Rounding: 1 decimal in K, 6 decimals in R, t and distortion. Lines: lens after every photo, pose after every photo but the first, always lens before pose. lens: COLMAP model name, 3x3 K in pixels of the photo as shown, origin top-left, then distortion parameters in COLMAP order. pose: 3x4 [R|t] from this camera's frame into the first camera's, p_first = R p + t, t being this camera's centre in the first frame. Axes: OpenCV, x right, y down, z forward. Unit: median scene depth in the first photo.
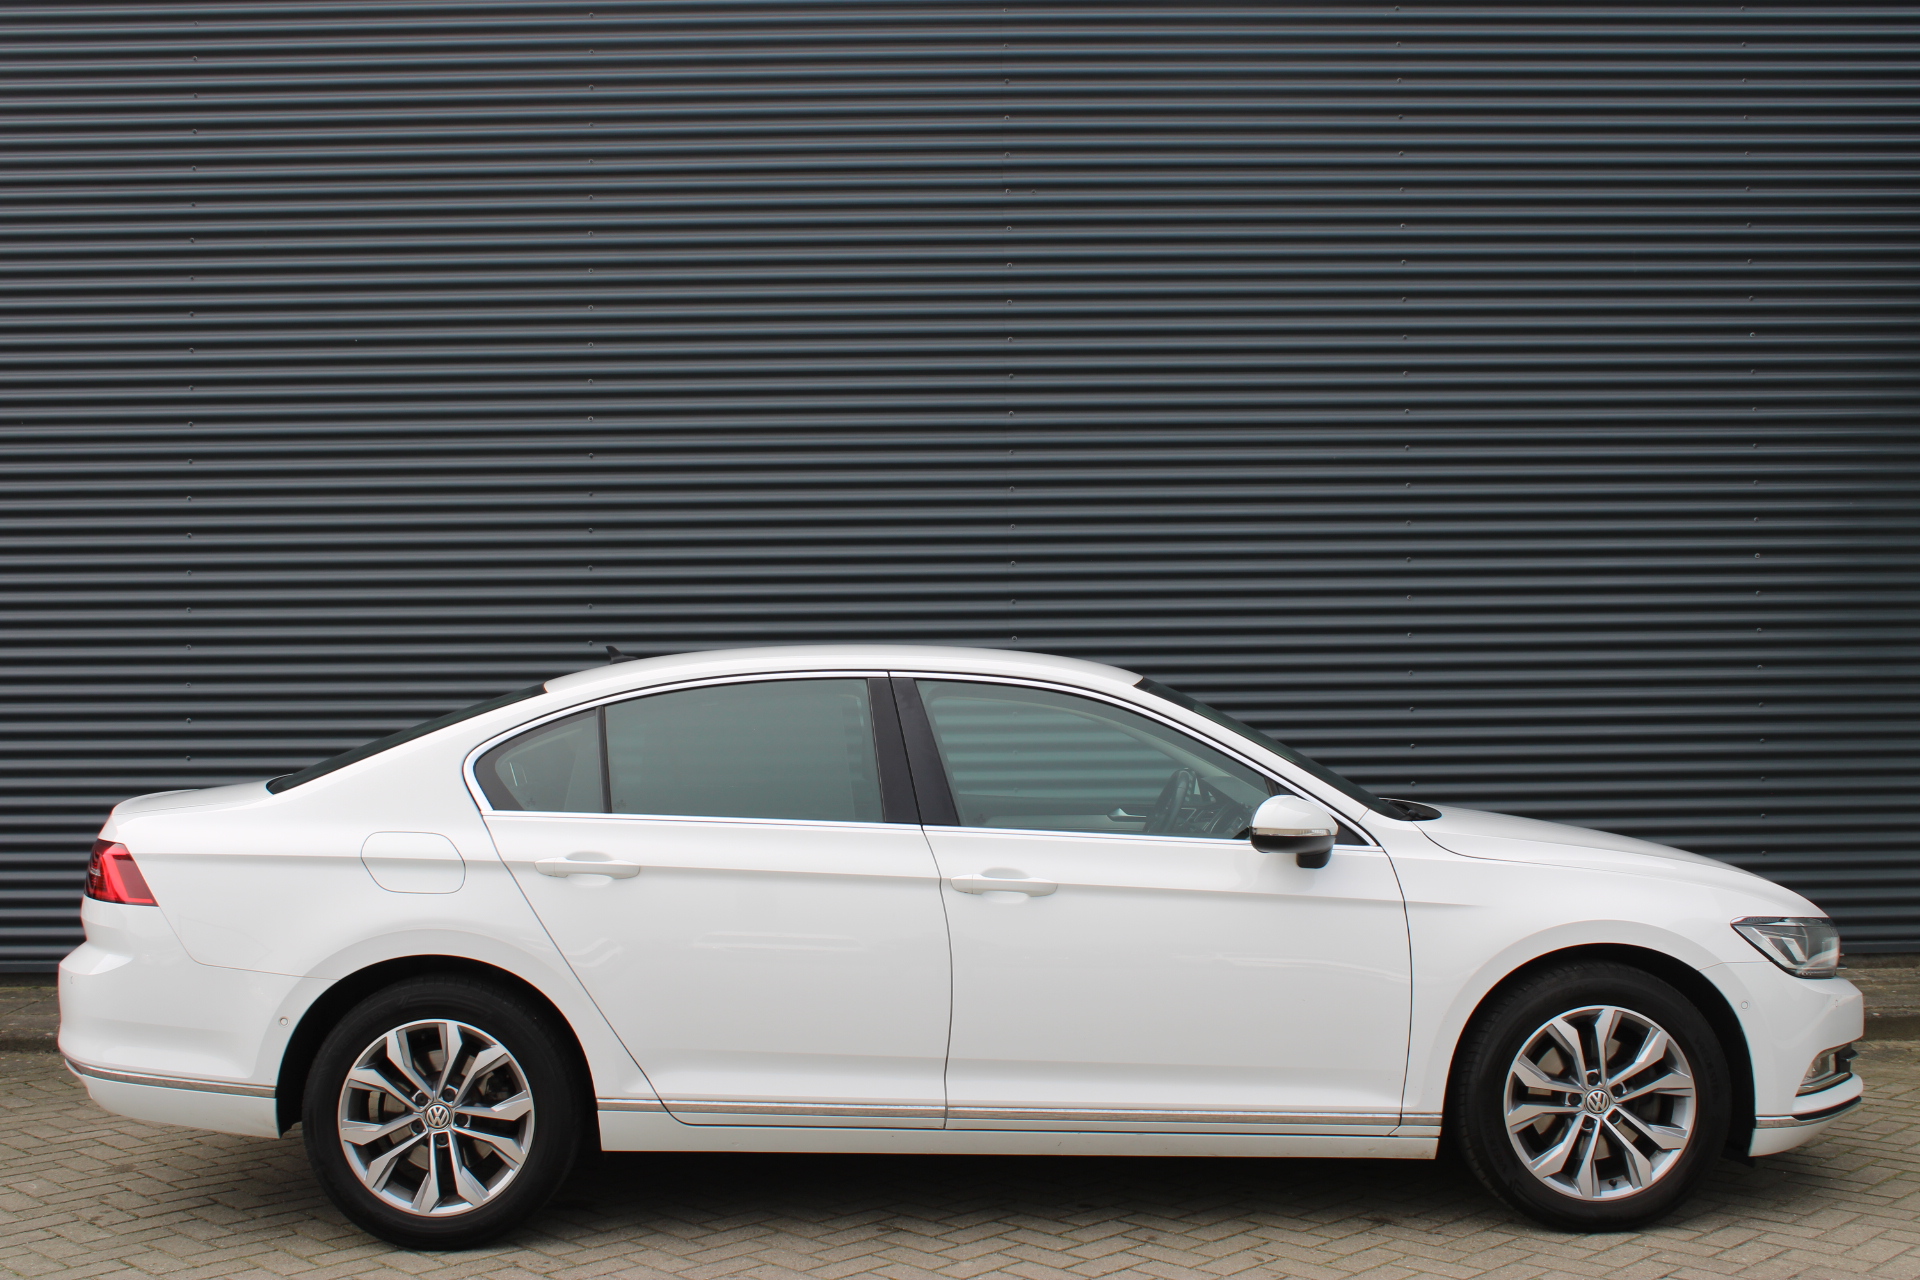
lens RADIAL K [[2190.4, 0, 960.0], [0, 2190.4, 640.0], [0, 0, 1]] dist [-0.051267, 0.043250]
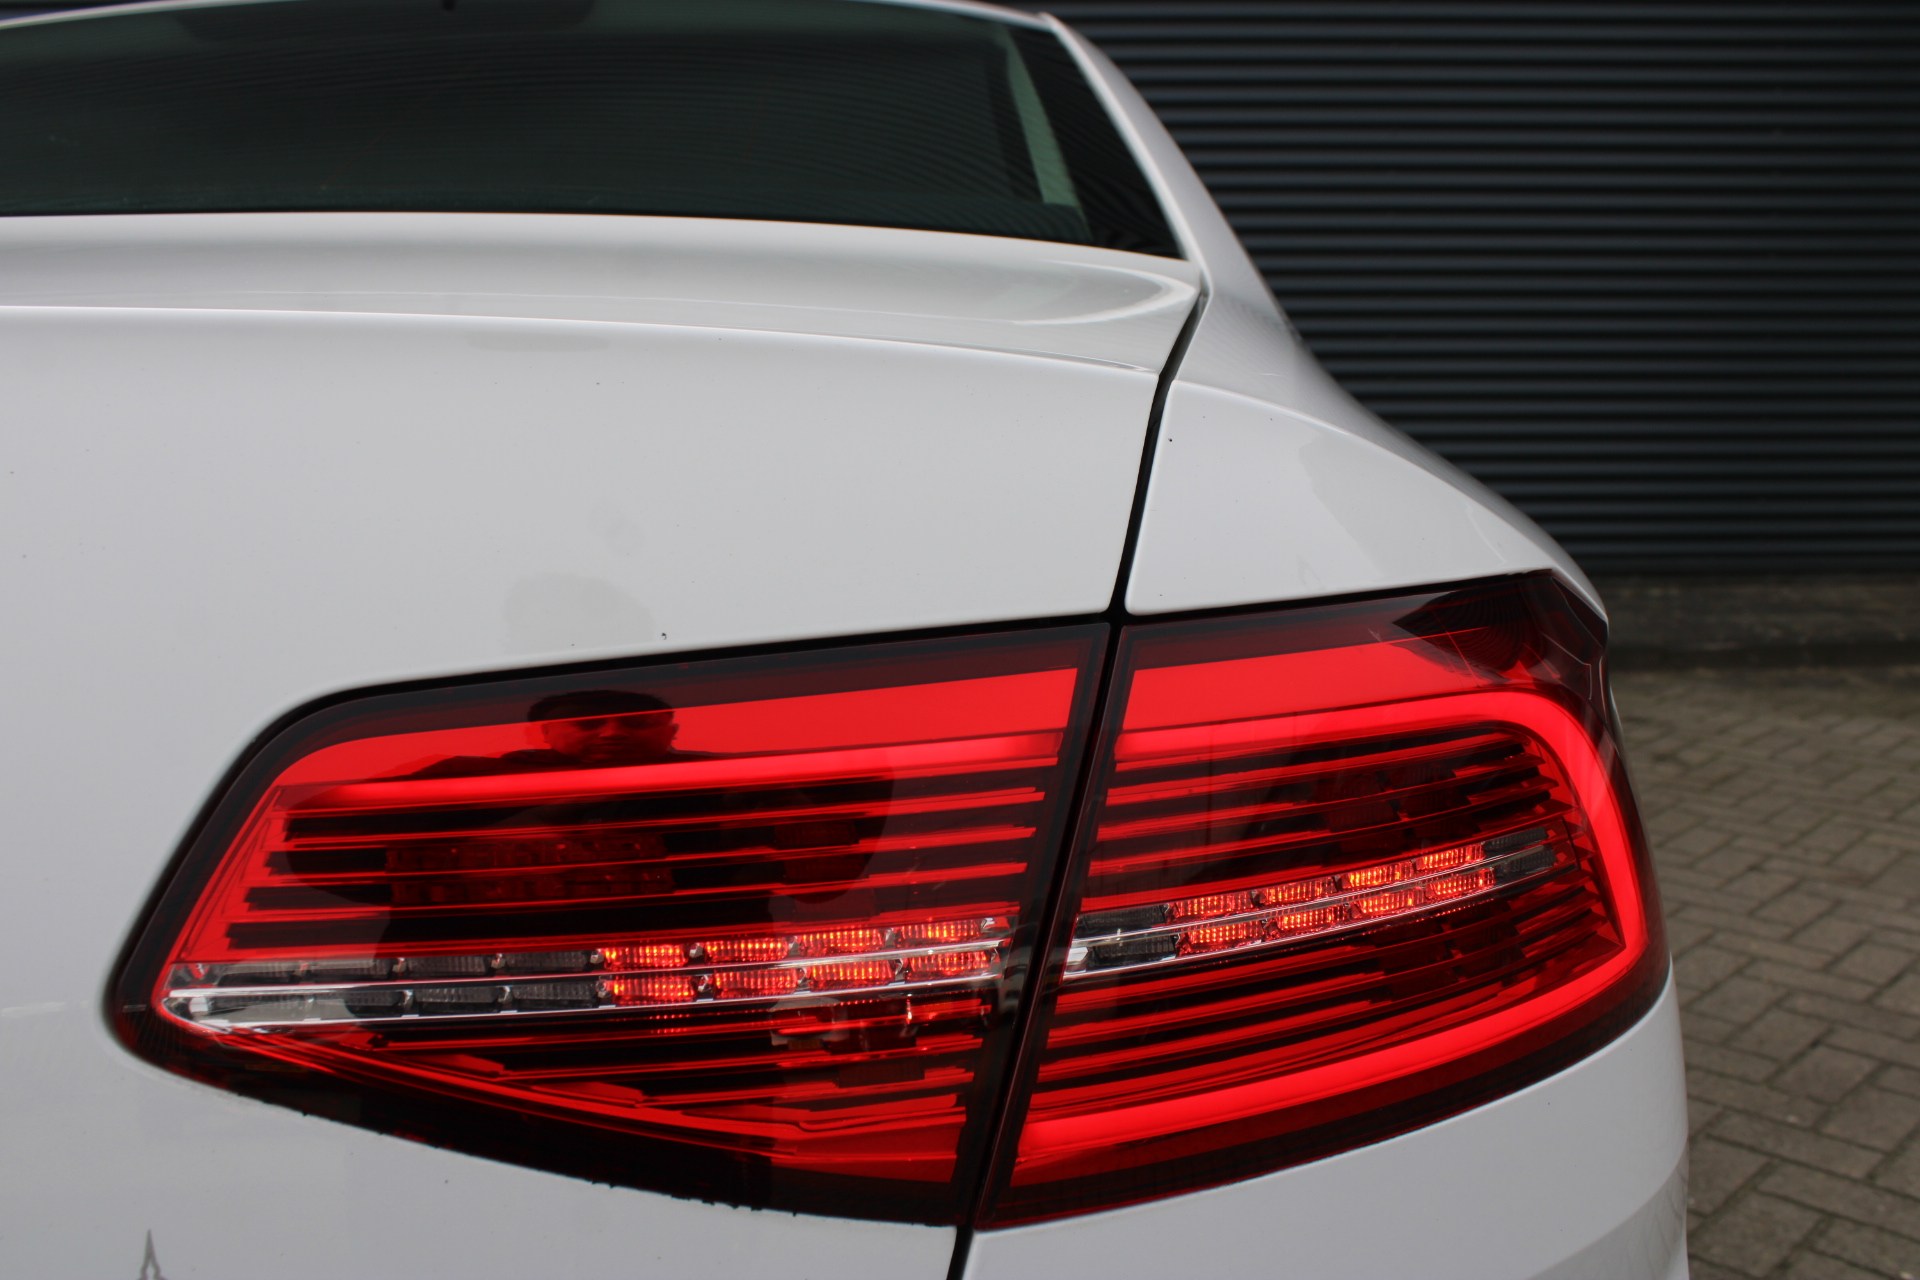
lens RADIAL K [[1739.1, 0, 960.0], [0, 1739.1, 640.0], [0, 0, 1]] dist [-0.161297, 0.167864]
pose [[0.999943, 0.000330, -0.010693, 0.033634], [0.001655, 0.982733, 0.185024, 0.038815], [0.010569, -0.185031, 0.982676, 0.273383]]
